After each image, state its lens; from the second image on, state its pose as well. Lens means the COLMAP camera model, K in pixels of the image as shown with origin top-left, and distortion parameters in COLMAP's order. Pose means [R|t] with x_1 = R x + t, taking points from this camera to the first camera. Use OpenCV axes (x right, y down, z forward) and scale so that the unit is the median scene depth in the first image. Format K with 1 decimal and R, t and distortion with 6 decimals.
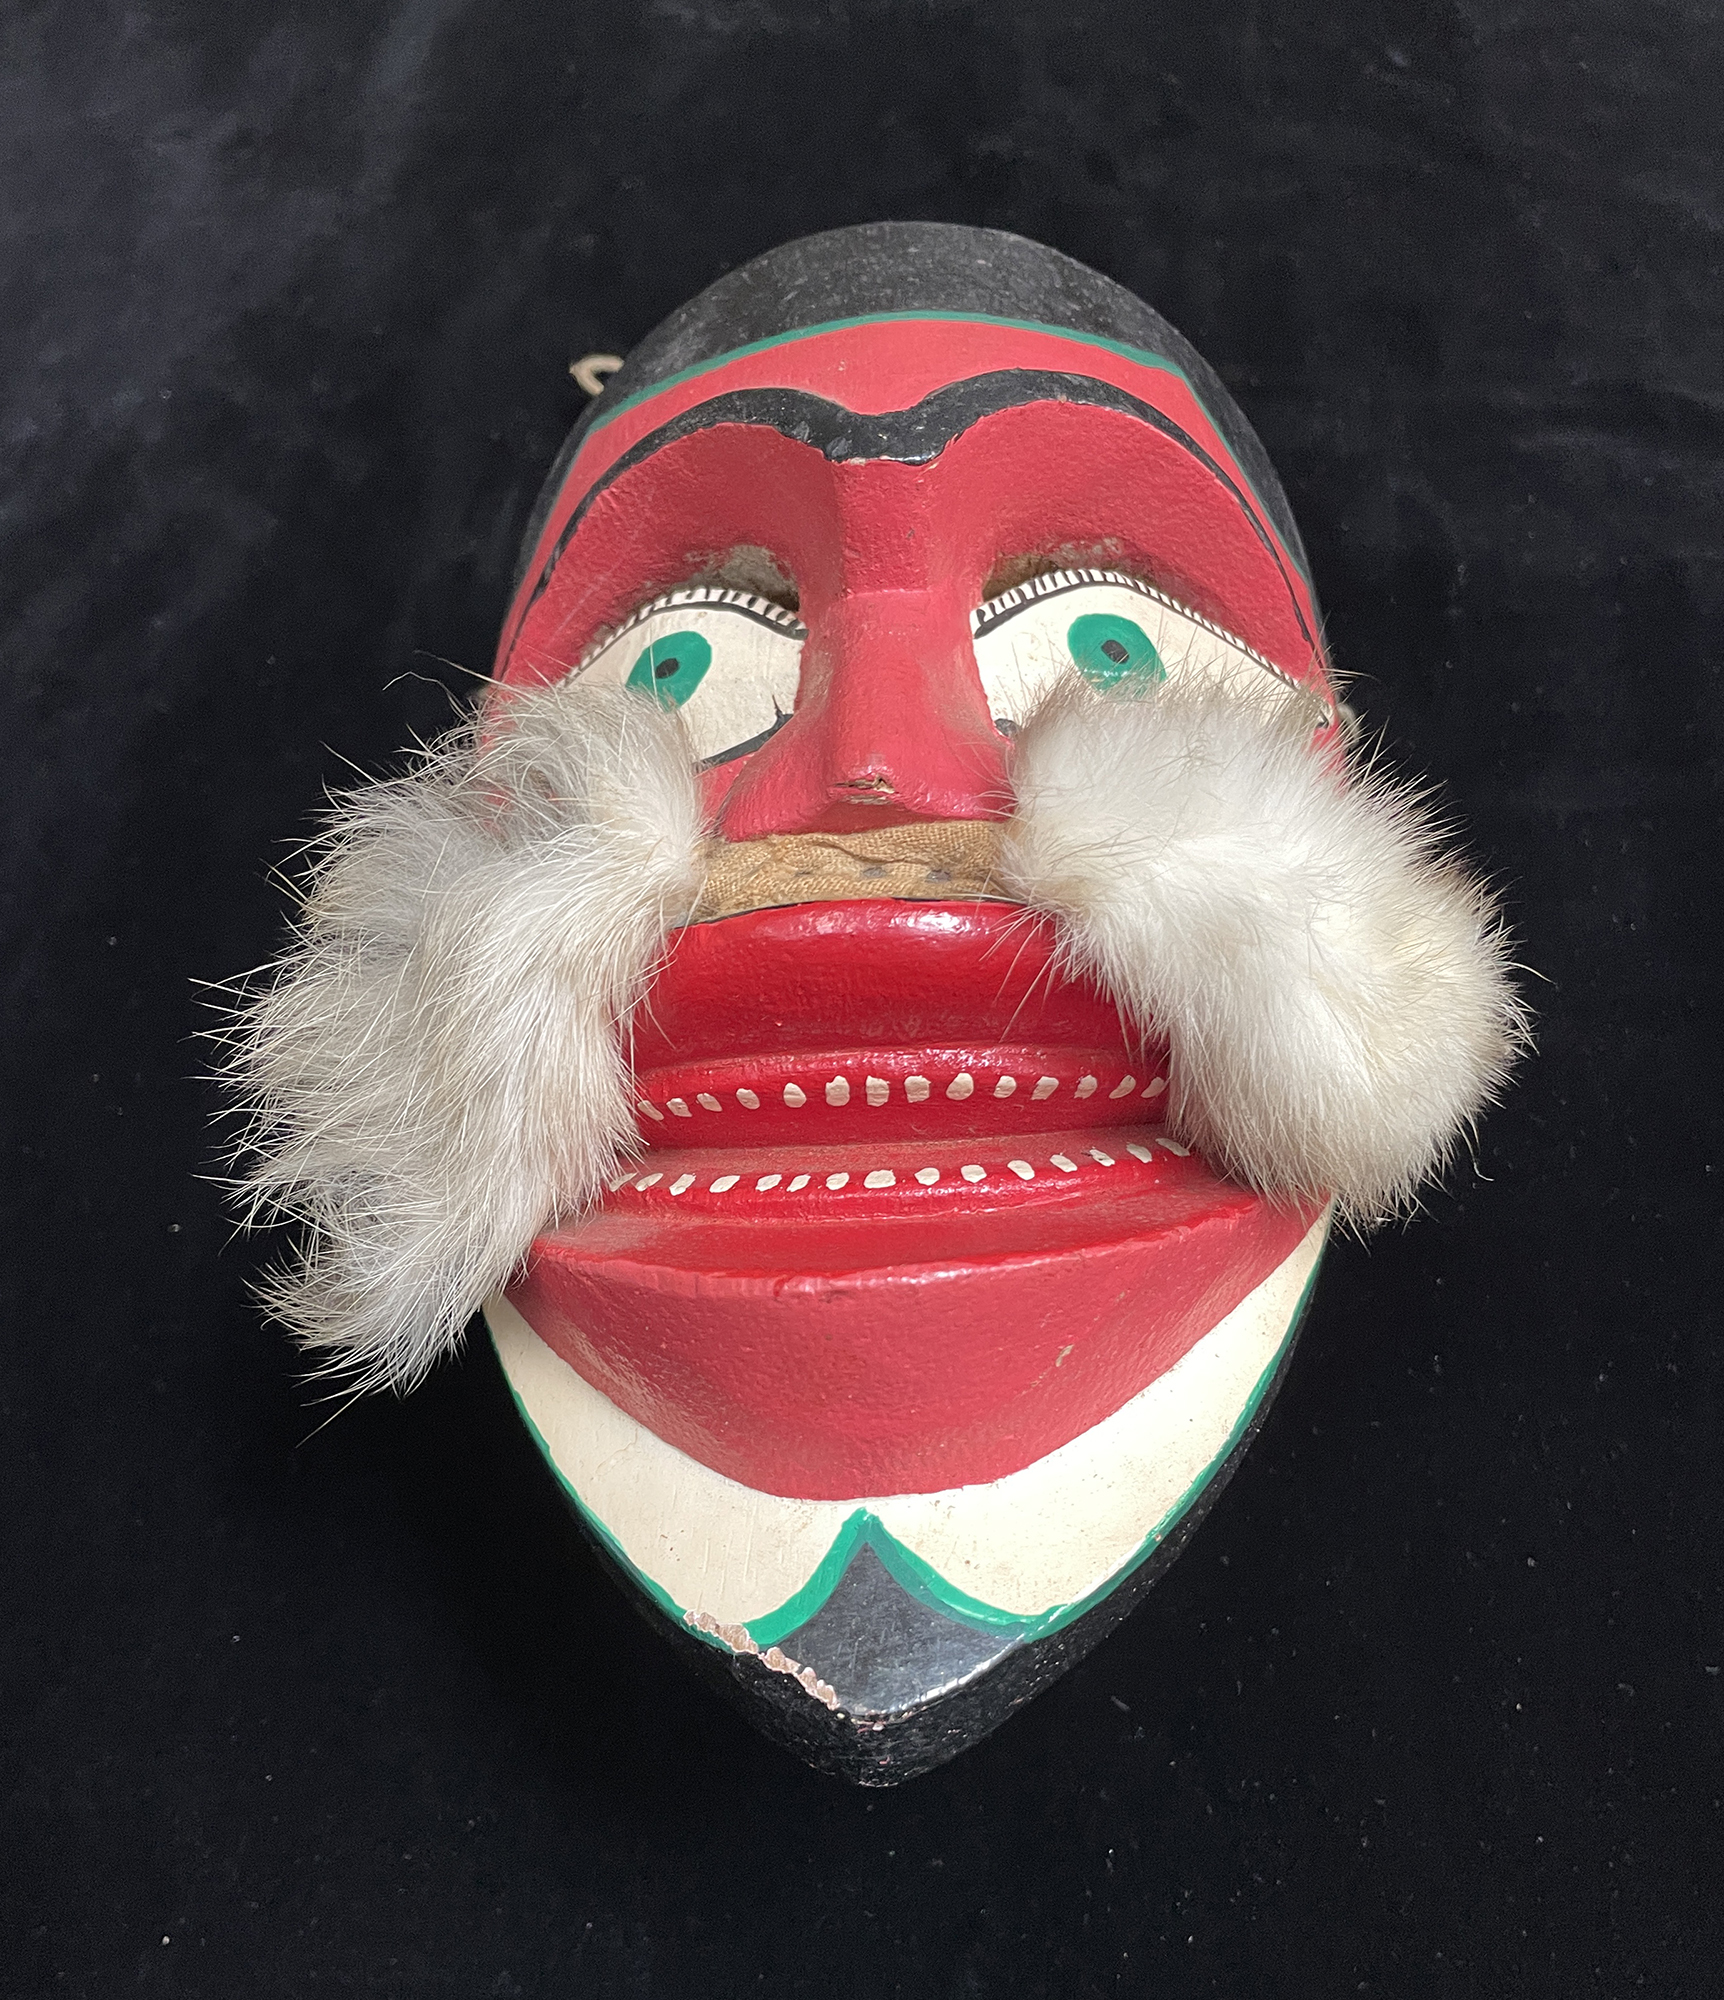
lens RADIAL K [[2005.0, 0, 859.3], [0, 2005.0, 1000.8], [0, 0, 1]] dist [0.009415, 0.000000]
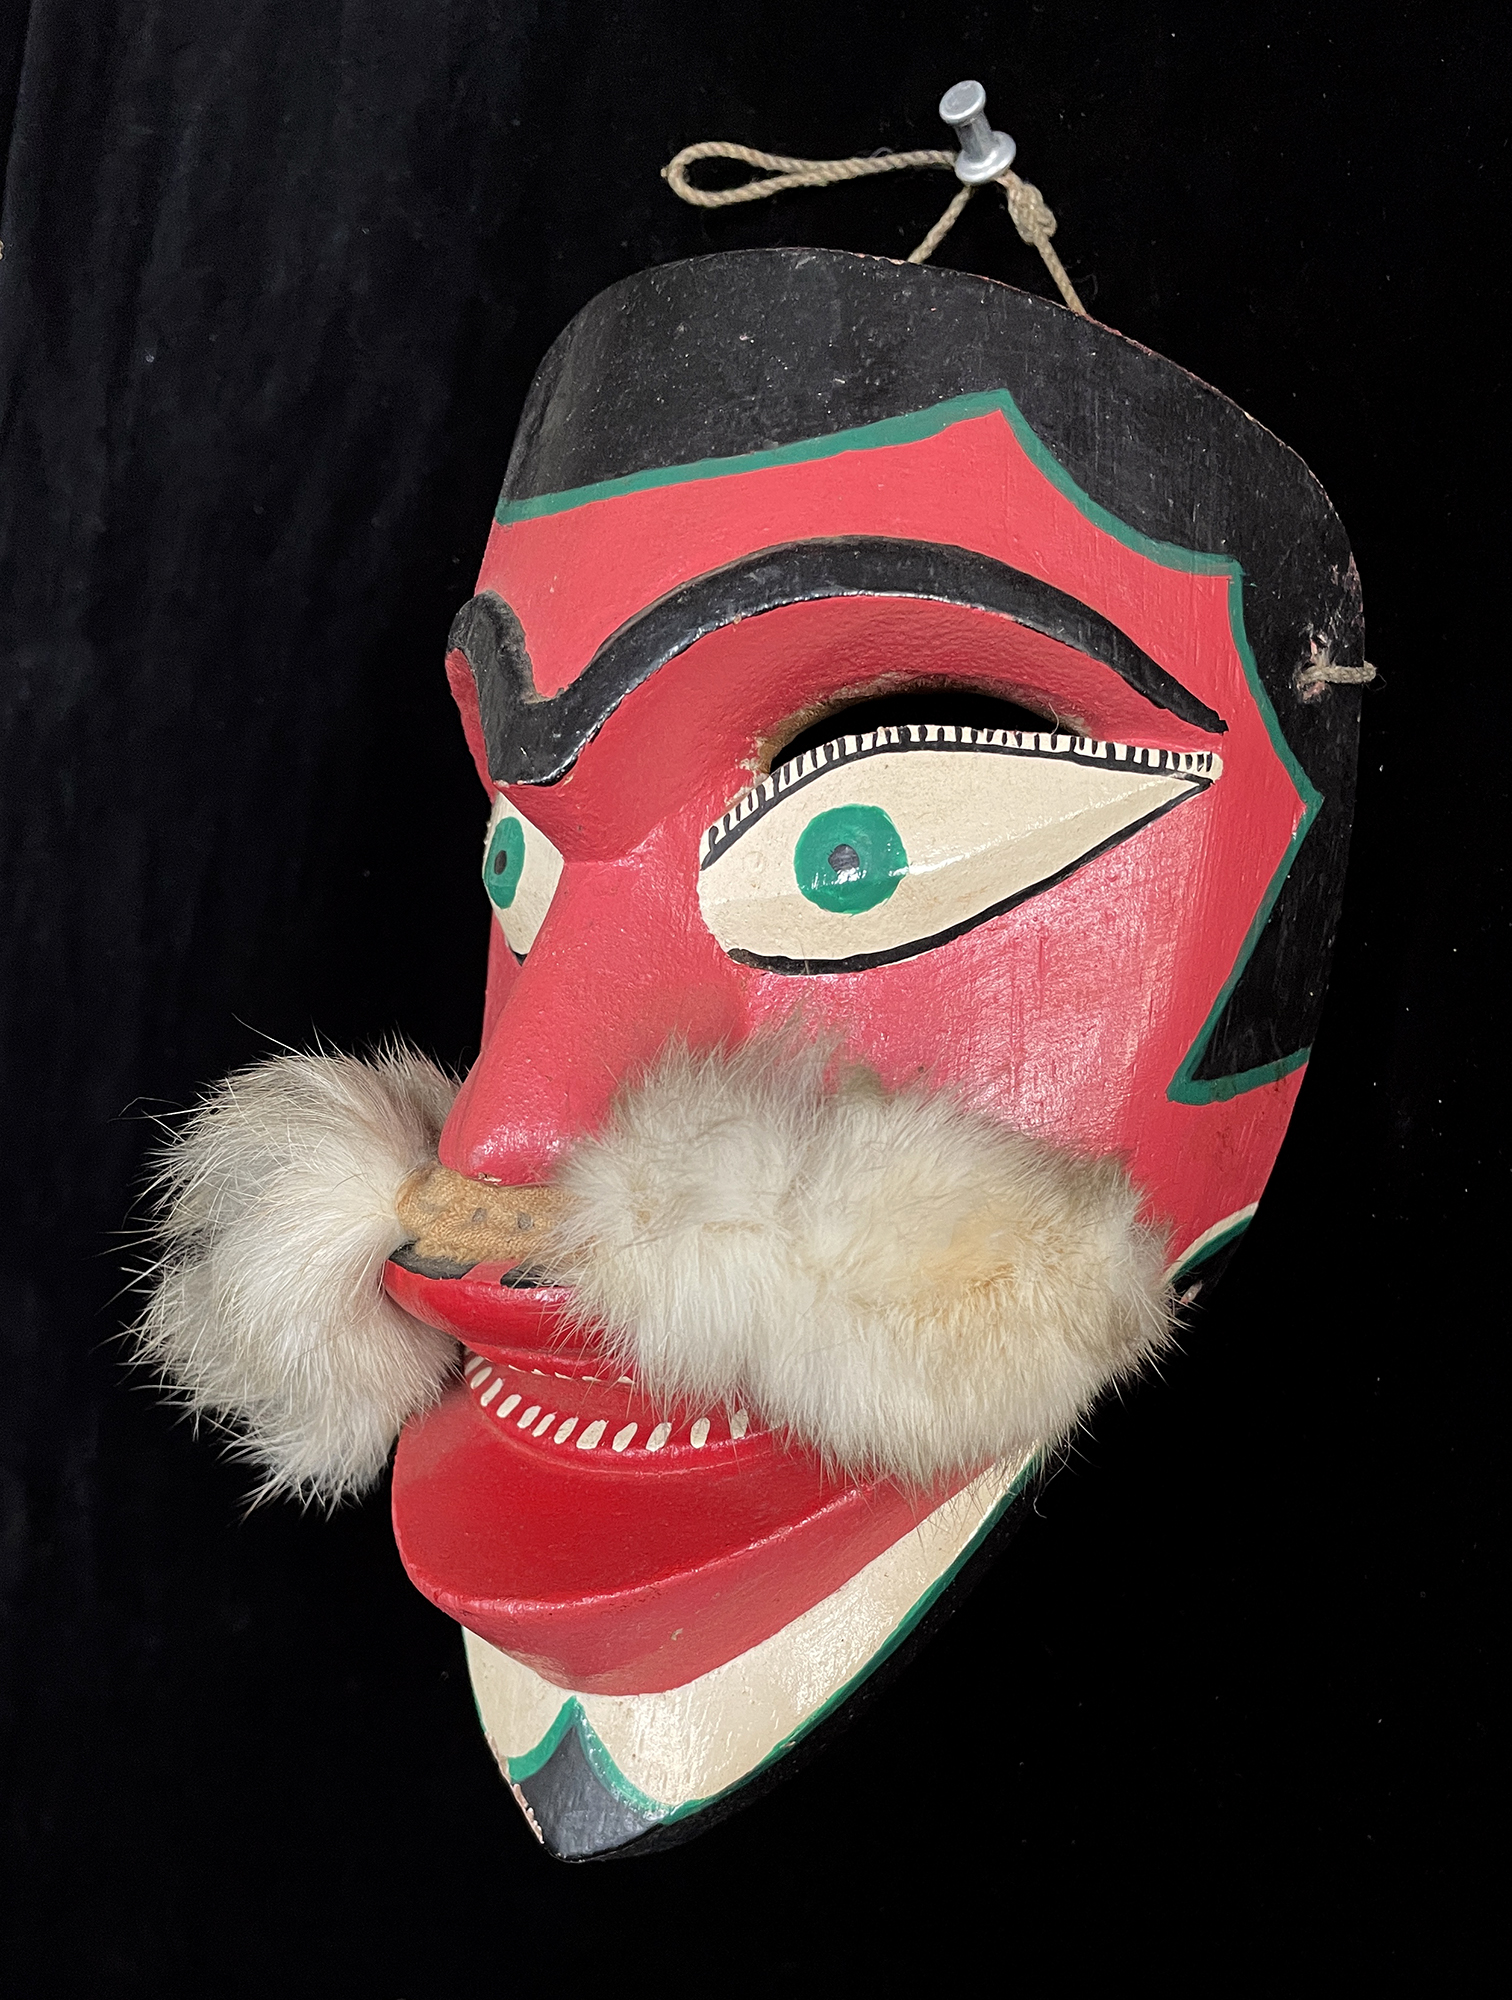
lens RADIAL K [[1997.0, 0, 770.7], [0, 1997.0, 1078.8], [0, 0, 1]] dist [0.017610, 0.000000]
pose [[0.863290, 0.042902, -0.502881, 0.675035], [0.201018, 0.884714, 0.420562, -0.566638], [0.462949, -0.464155, 0.755141, 0.221232]]
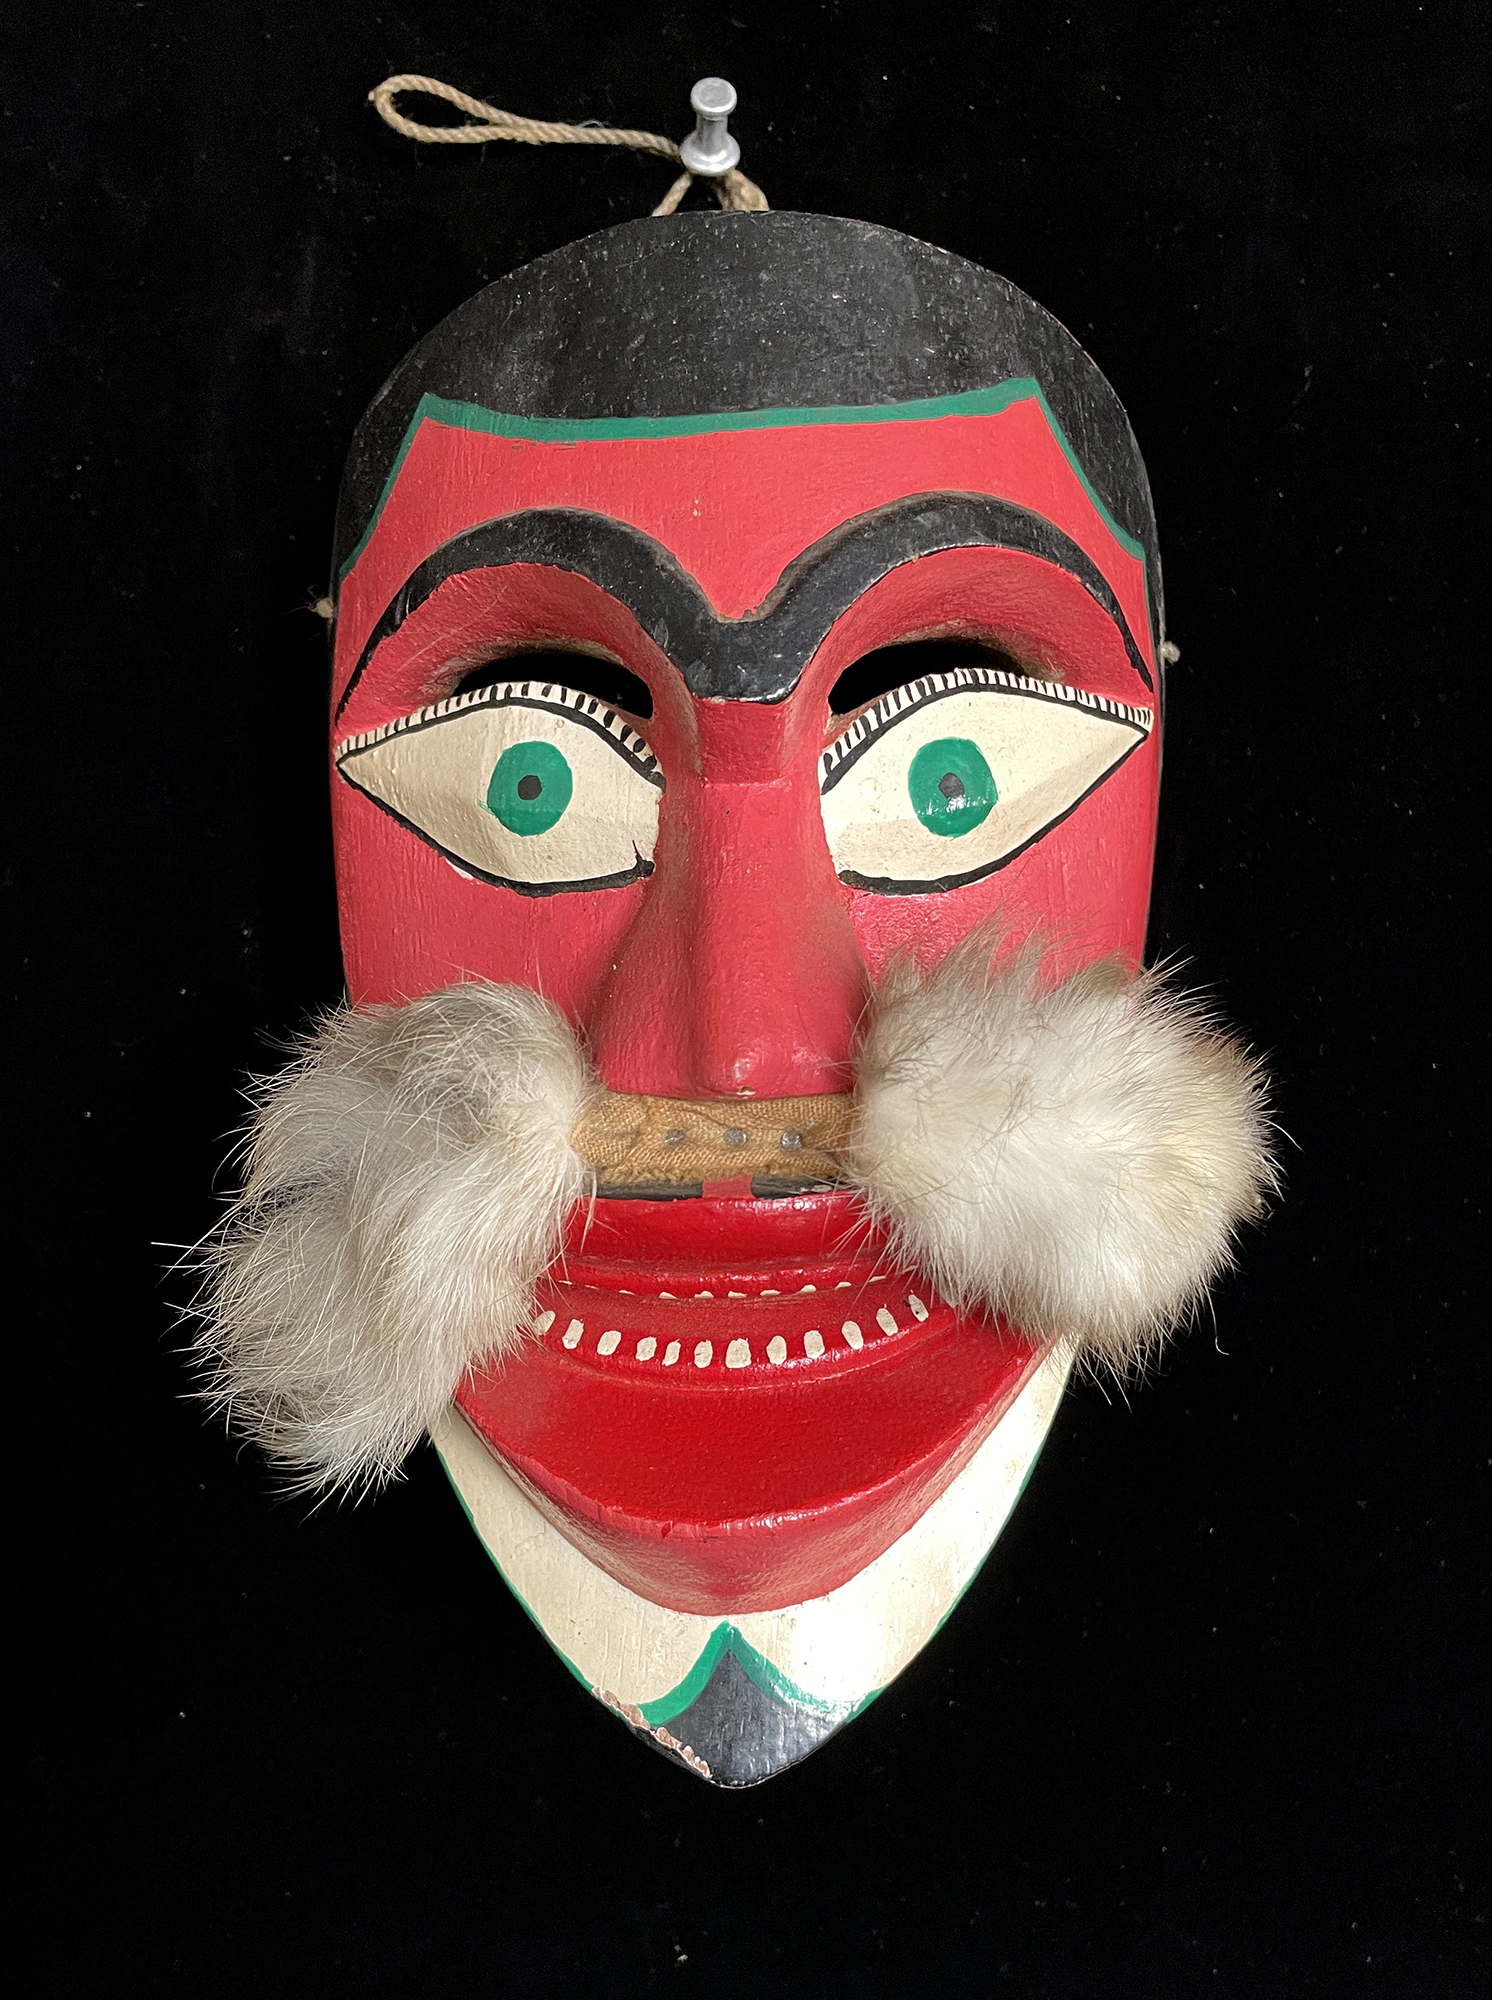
lens RADIAL K [[2039.7, 0, 754.1], [0, 2039.7, 1021.8], [0, 0, 1]] dist [0.021392, 0.000000]
pose [[0.998352, -0.009960, 0.056514, -0.046058], [-0.016165, 0.896134, 0.443489, -0.617602], [-0.055062, -0.443672, 0.894496, -0.025353]]
